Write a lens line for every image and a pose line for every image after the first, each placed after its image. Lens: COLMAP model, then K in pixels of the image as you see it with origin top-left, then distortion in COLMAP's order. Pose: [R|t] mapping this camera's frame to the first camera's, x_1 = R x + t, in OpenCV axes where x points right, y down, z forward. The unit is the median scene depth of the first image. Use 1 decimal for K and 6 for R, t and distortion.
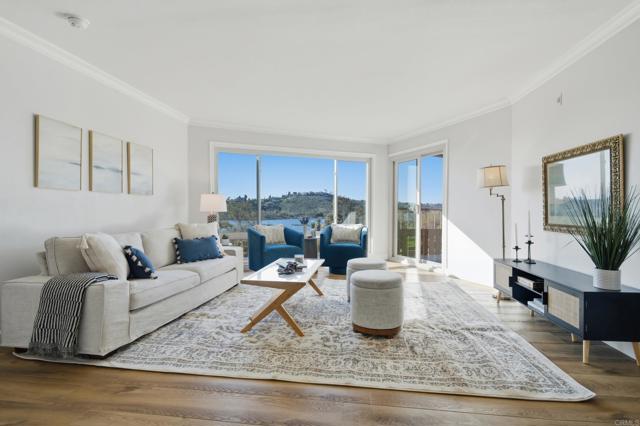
lens RADIAL K [[302.0, 0, 320.9], [0, 302.0, 210.3], [0, 0, 1]] dist [0.003082, -0.003187]
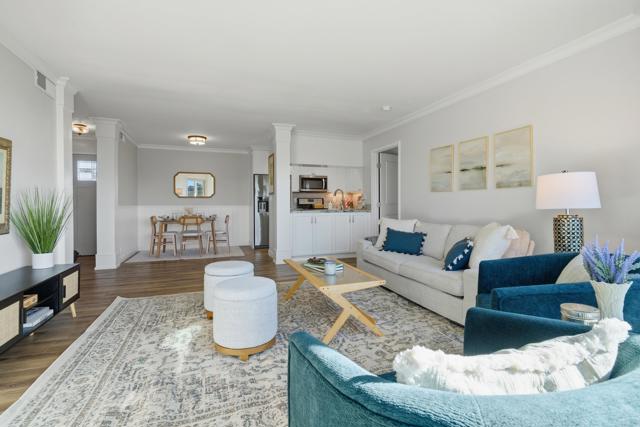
lens RADIAL K [[302.0, 0, 319.7], [0, 302.0, 210.9], [0, 0, 1]] dist [0.003082, -0.003187]
pose [[-0.880124, 0.009773, -0.474642, 0.337854], [0.004795, 0.999920, 0.011696, 0.003652], [0.474719, 0.008018, -0.880101, 1.733523]]
